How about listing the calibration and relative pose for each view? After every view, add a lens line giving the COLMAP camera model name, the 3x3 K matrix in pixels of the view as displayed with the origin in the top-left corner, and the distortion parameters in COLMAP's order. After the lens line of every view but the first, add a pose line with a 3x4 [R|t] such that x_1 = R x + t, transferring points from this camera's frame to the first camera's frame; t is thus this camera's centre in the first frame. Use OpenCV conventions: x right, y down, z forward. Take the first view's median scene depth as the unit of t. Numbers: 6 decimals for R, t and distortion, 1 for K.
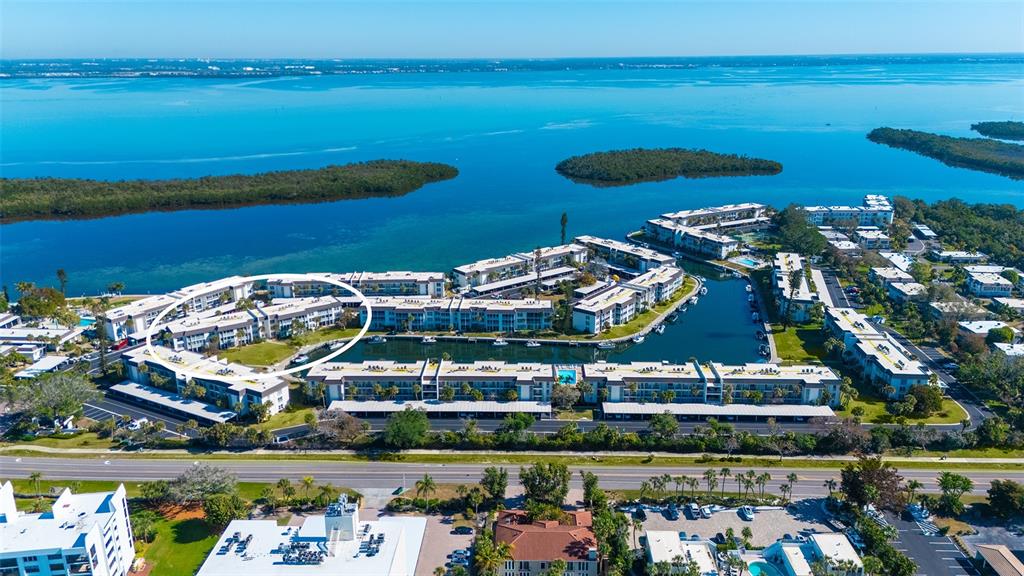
lens RADIAL K [[752.6, 0, 512.0], [0, 752.6, 288.0], [0, 0, 1]] dist [0.100440, -0.118217]
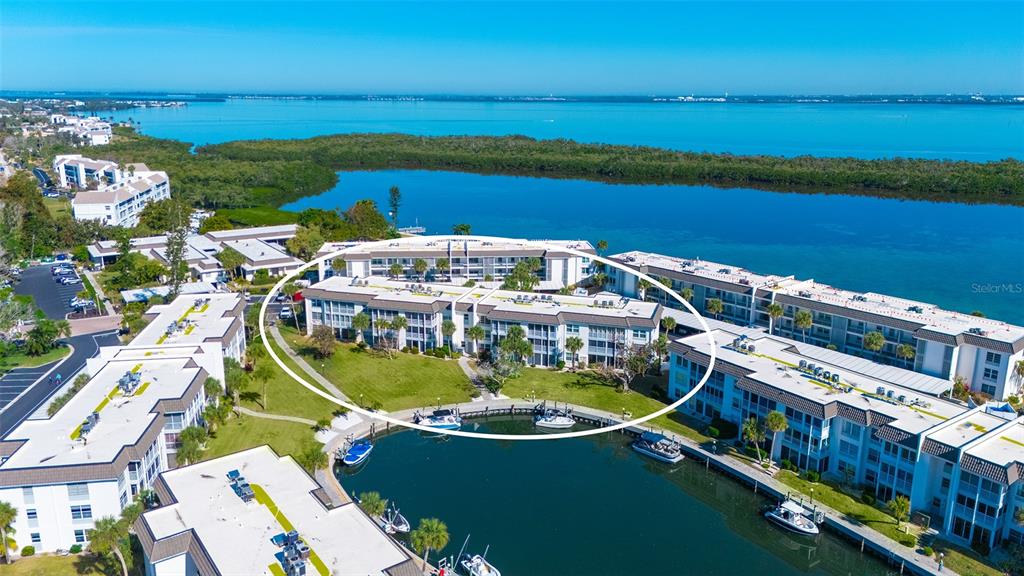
lens RADIAL K [[752.6, 0, 512.0], [0, 752.6, 288.0], [0, 0, 1]] dist [0.100440, -0.118217]
pose [[0.613675, 0.203368, -0.762919, 0.021817], [-0.242301, 0.968142, 0.063172, -0.004809], [0.751461, 0.146089, 0.643401, 0.704953]]
